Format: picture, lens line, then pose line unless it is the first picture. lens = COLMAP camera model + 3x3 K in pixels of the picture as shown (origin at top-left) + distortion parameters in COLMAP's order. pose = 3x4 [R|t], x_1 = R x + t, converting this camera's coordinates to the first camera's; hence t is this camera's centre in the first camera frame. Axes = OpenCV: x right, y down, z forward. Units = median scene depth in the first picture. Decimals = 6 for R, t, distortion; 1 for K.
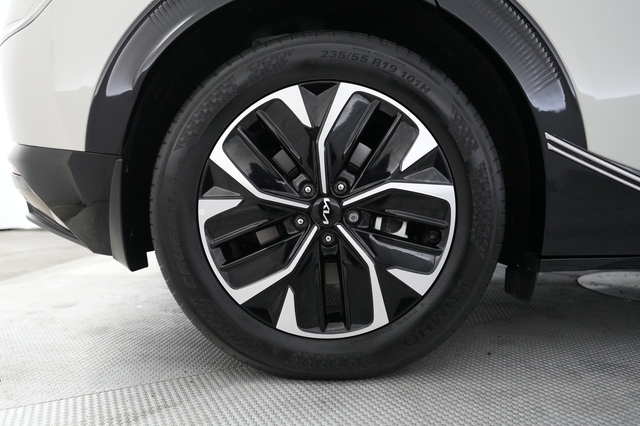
lens RADIAL K [[519.6, 0, 319.0], [0, 519.6, 211.3], [0, 0, 1]] dist [-0.007243, -0.000465]
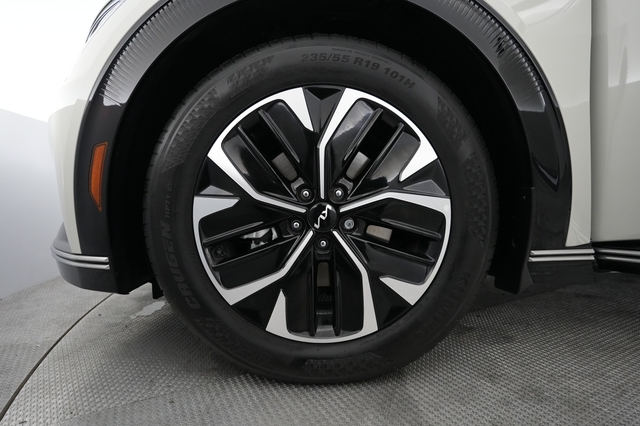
lens RADIAL K [[349.1, 0, 321.3], [0, 349.1, 210.5], [0, 0, 1]] dist [-0.004380, -0.000105]
pose [[0.998049, 0.061226, 0.012240, 0.001901], [-0.061098, 0.998076, -0.010562, -0.004692], [-0.012863, 0.009794, 0.999869, 0.328047]]
